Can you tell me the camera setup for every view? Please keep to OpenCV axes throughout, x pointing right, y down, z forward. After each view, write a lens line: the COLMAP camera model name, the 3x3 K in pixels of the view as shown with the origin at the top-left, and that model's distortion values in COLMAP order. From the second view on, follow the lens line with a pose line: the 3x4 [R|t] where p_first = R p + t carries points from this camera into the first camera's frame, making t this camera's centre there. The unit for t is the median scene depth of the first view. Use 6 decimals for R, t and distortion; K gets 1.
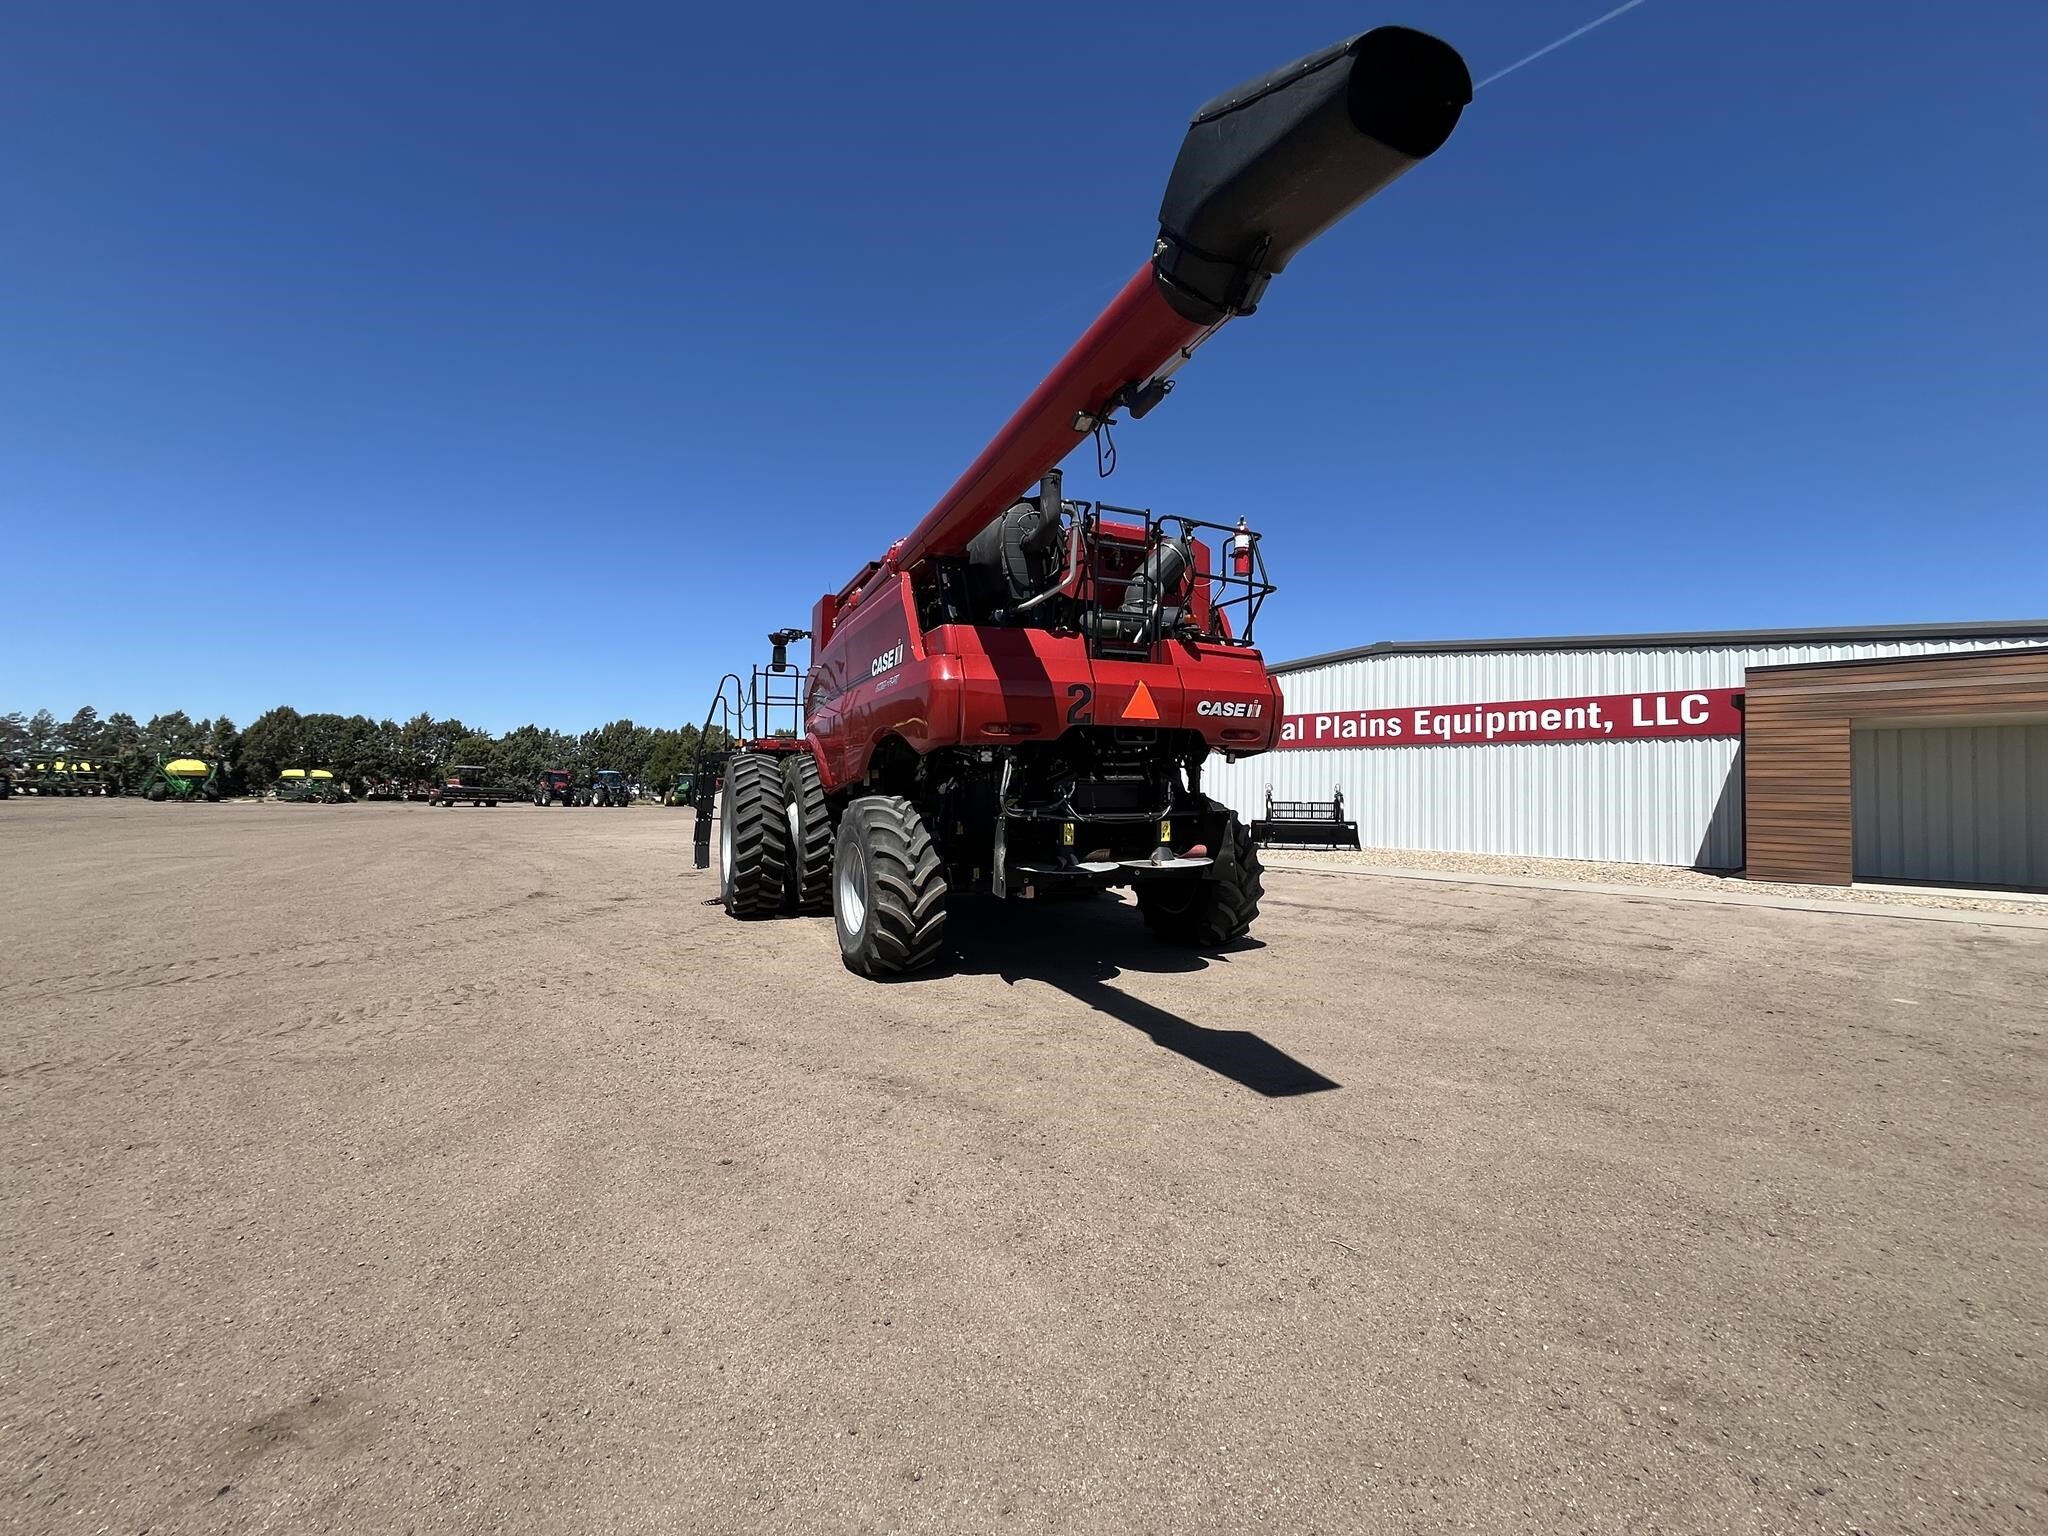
lens RADIAL K [[827.9, 0, 1020.0], [0, 827.9, 768.8], [0, 0, 1]] dist [-0.002966, 0.000276]
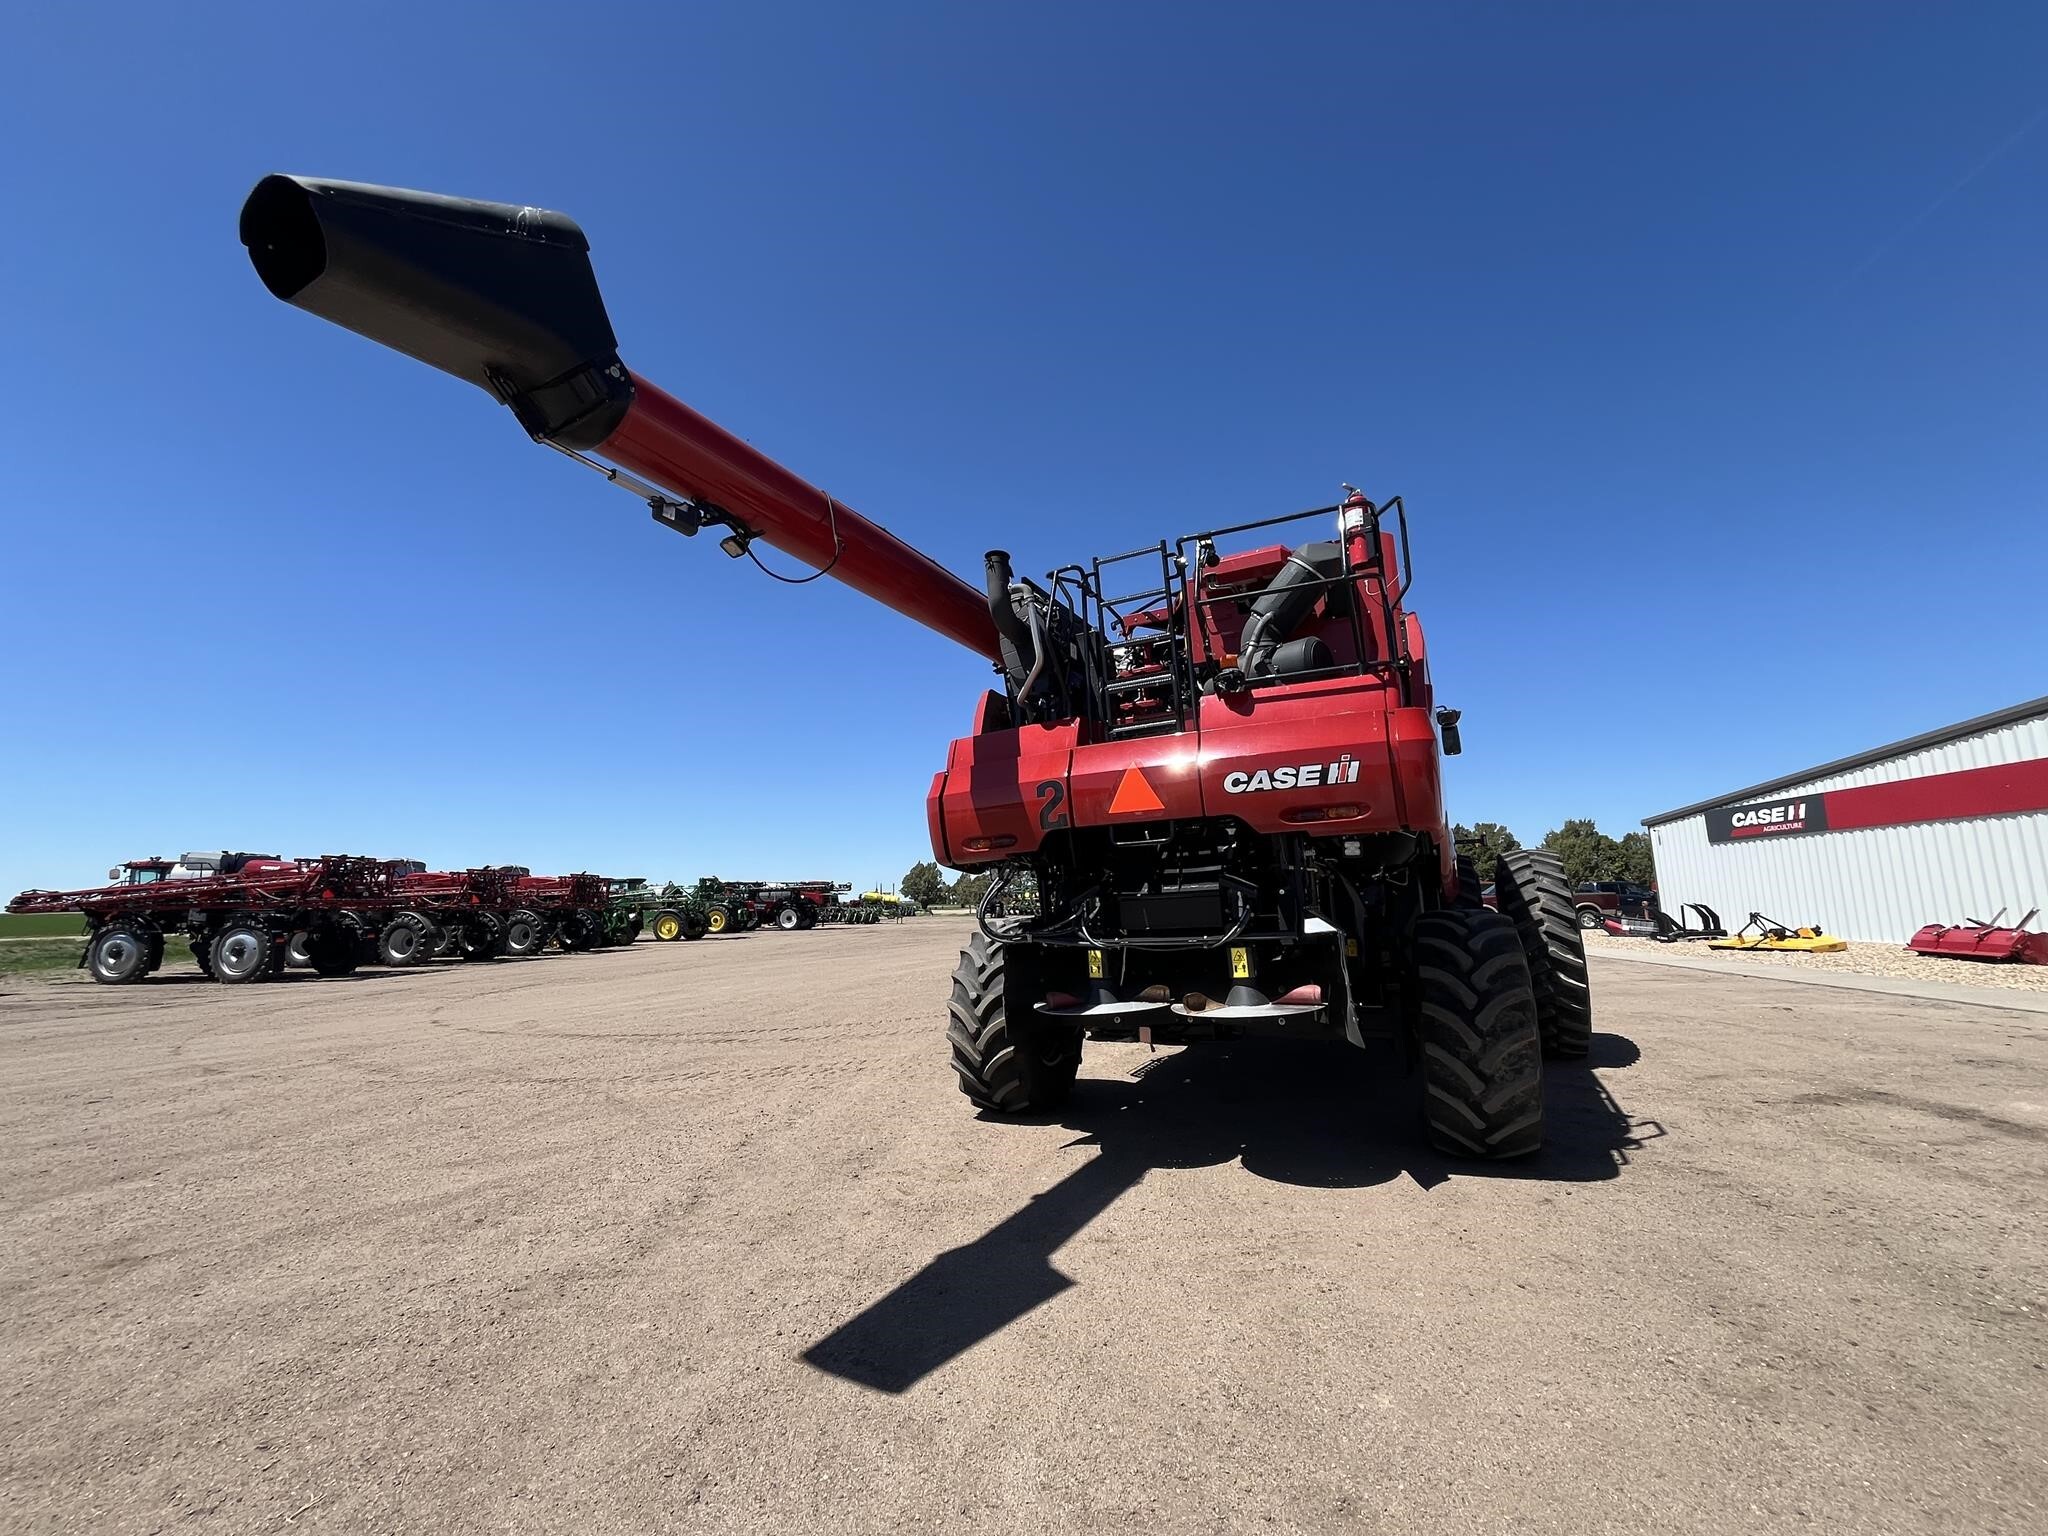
lens RADIAL K [[829.1, 0, 1020.2], [0, 829.1, 766.7], [0, 0, 1]] dist [-0.001894, -0.000545]
pose [[0.607104, -0.156792, -0.779000, 0.218894], [0.054469, 0.986245, -0.156055, 0.003916], [0.792753, 0.052311, 0.607294, 0.145057]]
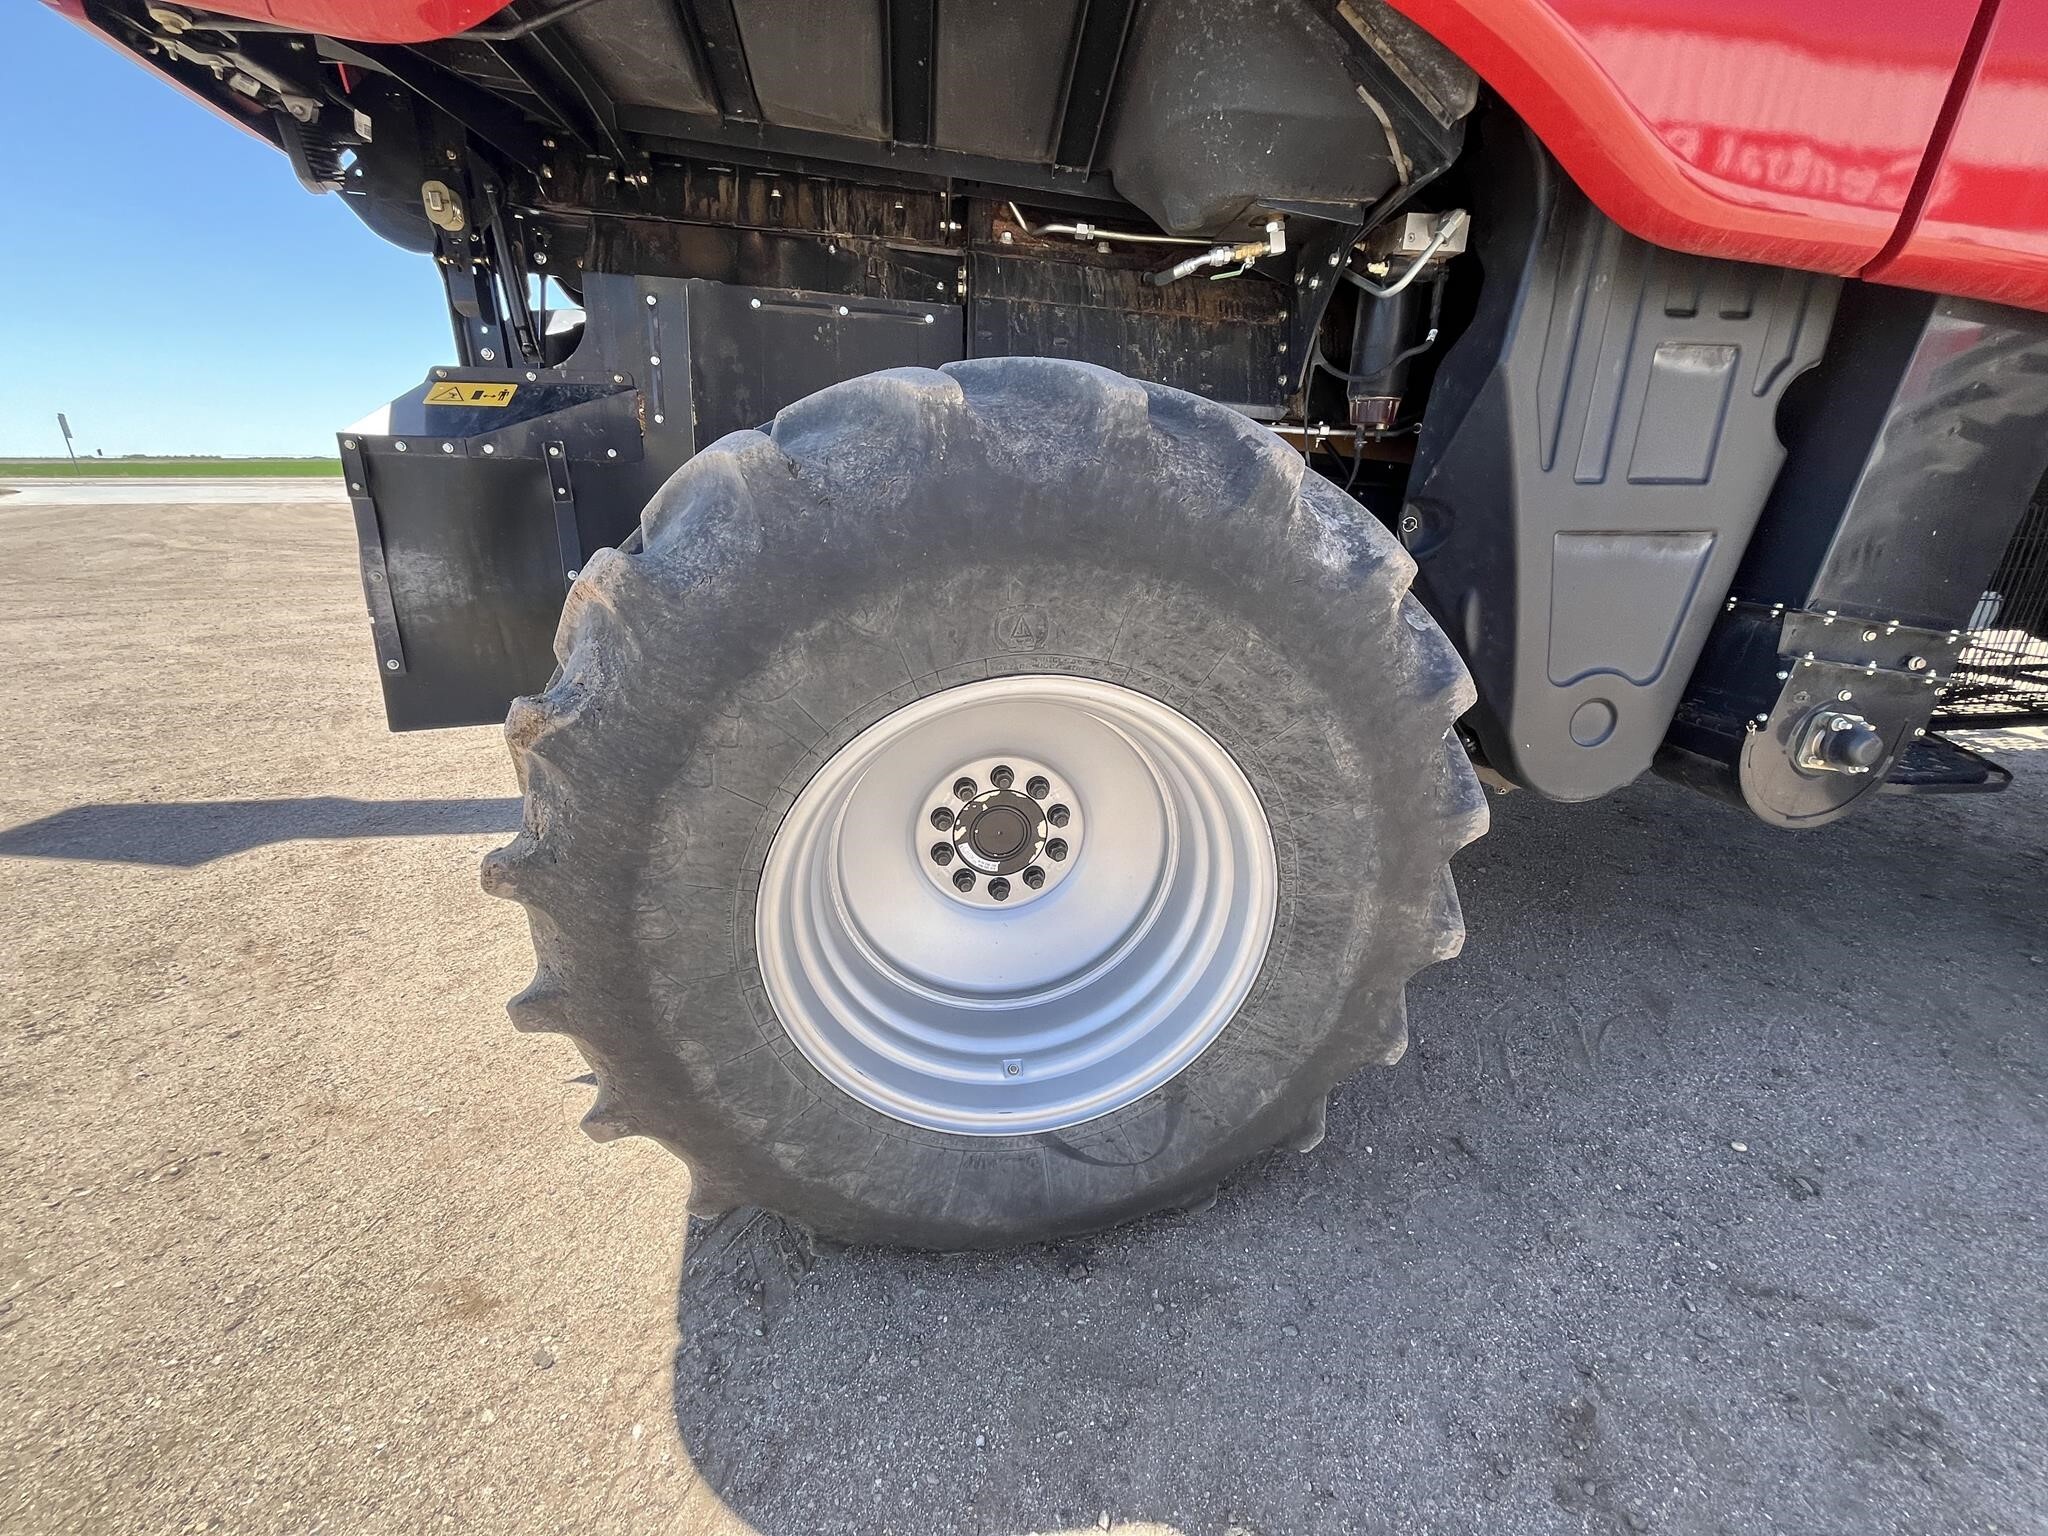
lens RADIAL K [[827.9, 0, 1020.0], [0, 827.9, 768.8], [0, 0, 1]] dist [-0.002966, 0.000276]
pose [[-0.321202, 0.303601, -0.897026, 0.152297], [0.014132, 0.948650, 0.316013, 0.024279], [0.946905, 0.088827, -0.308999, 0.445579]]
